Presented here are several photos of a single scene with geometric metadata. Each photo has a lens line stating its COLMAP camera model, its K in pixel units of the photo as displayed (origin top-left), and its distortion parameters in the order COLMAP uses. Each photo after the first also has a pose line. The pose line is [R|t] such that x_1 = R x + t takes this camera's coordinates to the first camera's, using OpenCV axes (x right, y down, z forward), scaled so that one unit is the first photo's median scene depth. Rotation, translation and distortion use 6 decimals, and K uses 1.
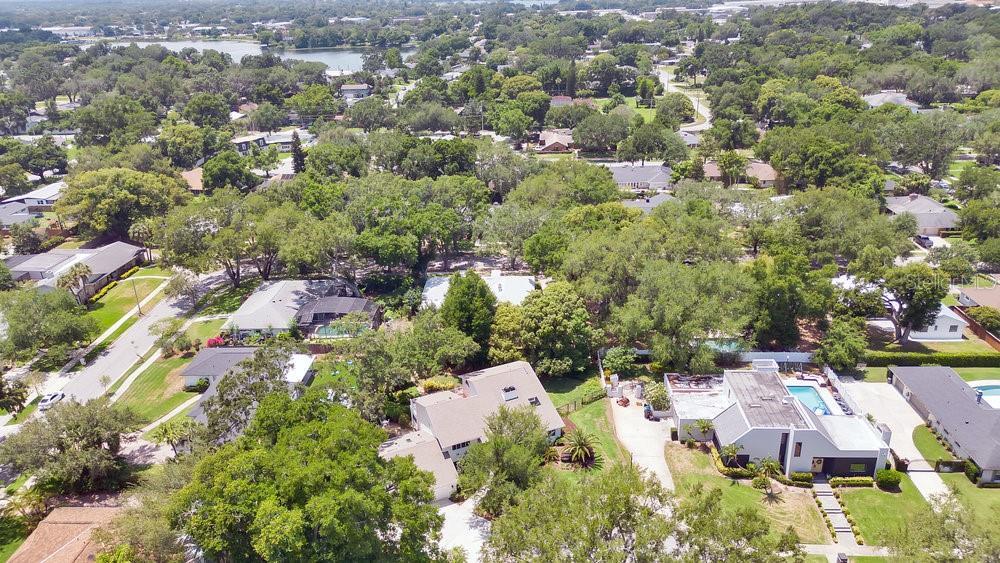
lens RADIAL K [[724.8, 0, 500.0], [0, 724.8, 281.5], [0, 0, 1]] dist [0.058842, -0.002993]
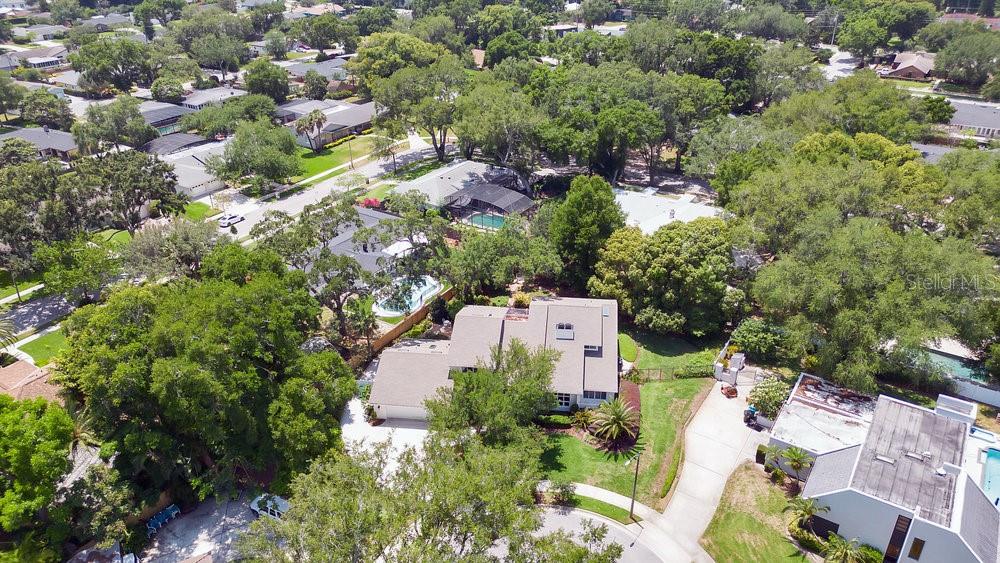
lens RADIAL K [[704.7, 0, 500.0], [0, 704.7, 281.5], [0, 0, 1]] dist [0.058513, -0.054884]
pose [[0.853202, 0.259625, -0.452373, 0.255450], [-0.205769, 0.964512, 0.165457, -0.012120], [0.479276, -0.048084, 0.876346, 0.249938]]
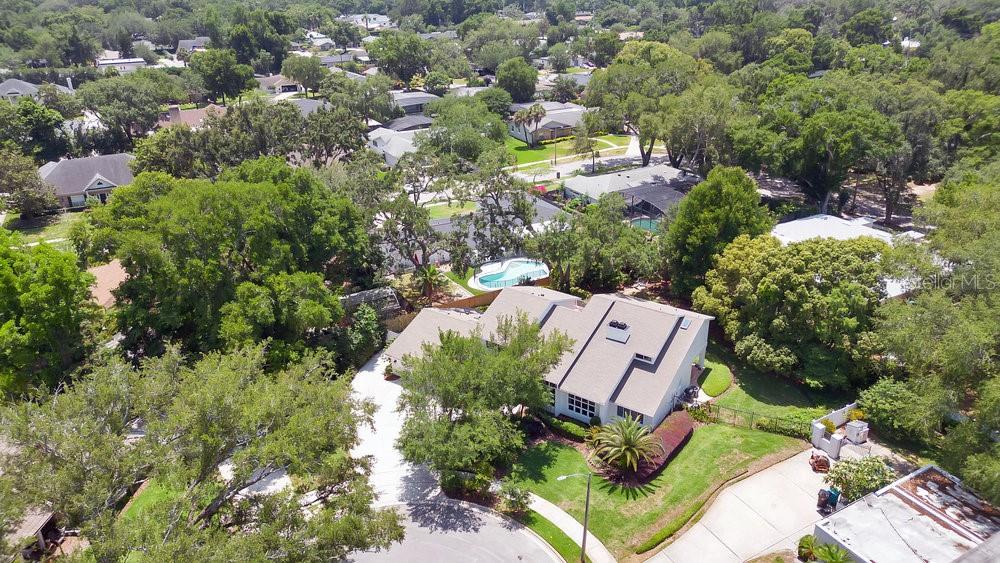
lens RADIAL K [[704.7, 0, 500.0], [0, 704.7, 281.5], [0, 0, 1]] dist [0.058513, -0.054884]
pose [[0.519330, 0.368731, -0.770930, 0.382029], [-0.325371, 0.919493, 0.220604, 0.005051], [0.790208, 0.136273, 0.597495, 0.462913]]
